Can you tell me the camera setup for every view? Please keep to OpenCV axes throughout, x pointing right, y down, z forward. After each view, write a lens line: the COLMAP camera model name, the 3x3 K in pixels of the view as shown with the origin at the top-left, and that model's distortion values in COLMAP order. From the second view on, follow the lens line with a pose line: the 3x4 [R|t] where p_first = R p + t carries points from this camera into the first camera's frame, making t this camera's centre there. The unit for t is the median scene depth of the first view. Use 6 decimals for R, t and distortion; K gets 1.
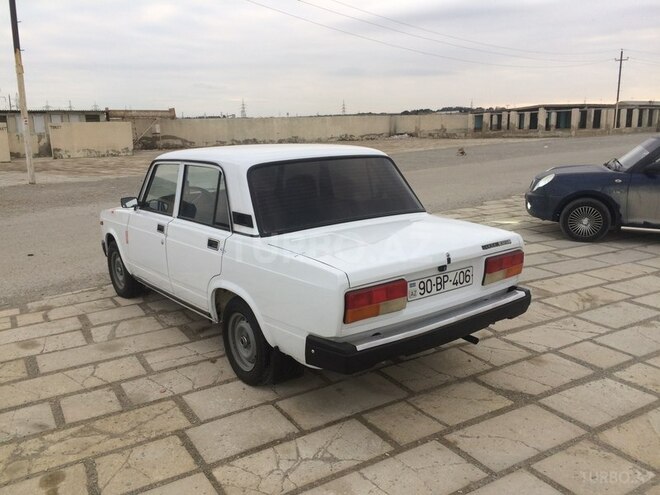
lens RADIAL K [[560.0, 0, 327.0], [0, 560.0, 246.0], [0, 0, 1]] dist [0.085528, -0.111819]
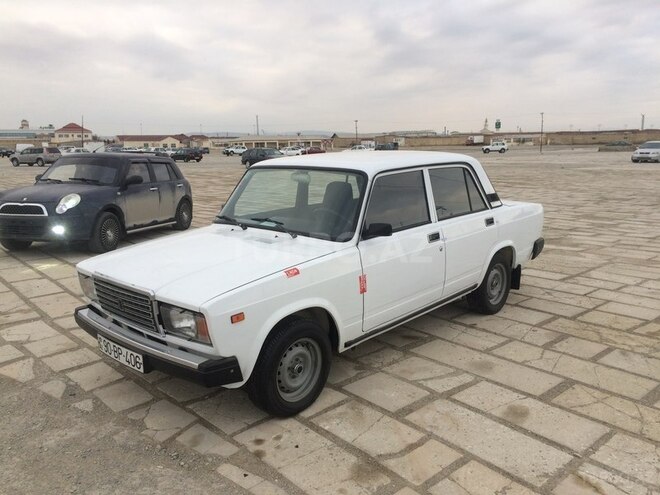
lens RADIAL K [[560.0, 0, 327.0], [0, 560.0, 246.0], [0, 0, 1]] dist [0.085528, -0.111819]
pose [[-0.175936, -0.162252, 0.970938, -1.541944], [0.223950, 0.953863, 0.199979, -0.322293], [-0.958589, 0.252626, -0.131483, 1.682363]]
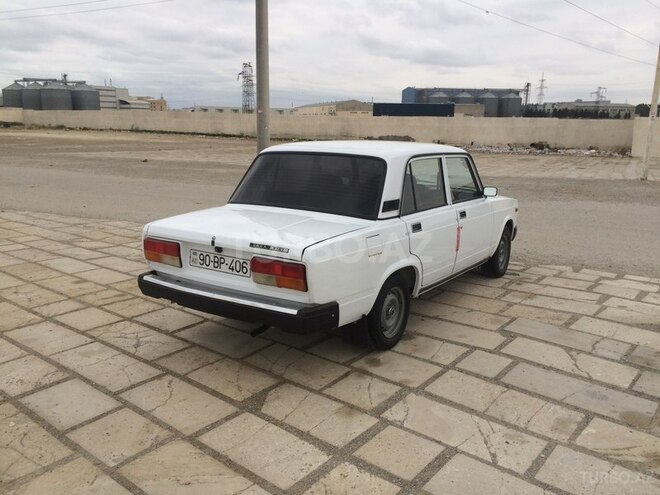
lens RADIAL K [[560.0, 0, 327.0], [0, 560.0, 246.0], [0, 0, 1]] dist [0.085528, -0.111819]
pose [[0.333890, 0.224559, -0.915473, 1.241342], [-0.216463, 0.963520, 0.157396, -0.183670], [0.917421, 0.145613, 0.370319, 0.727552]]
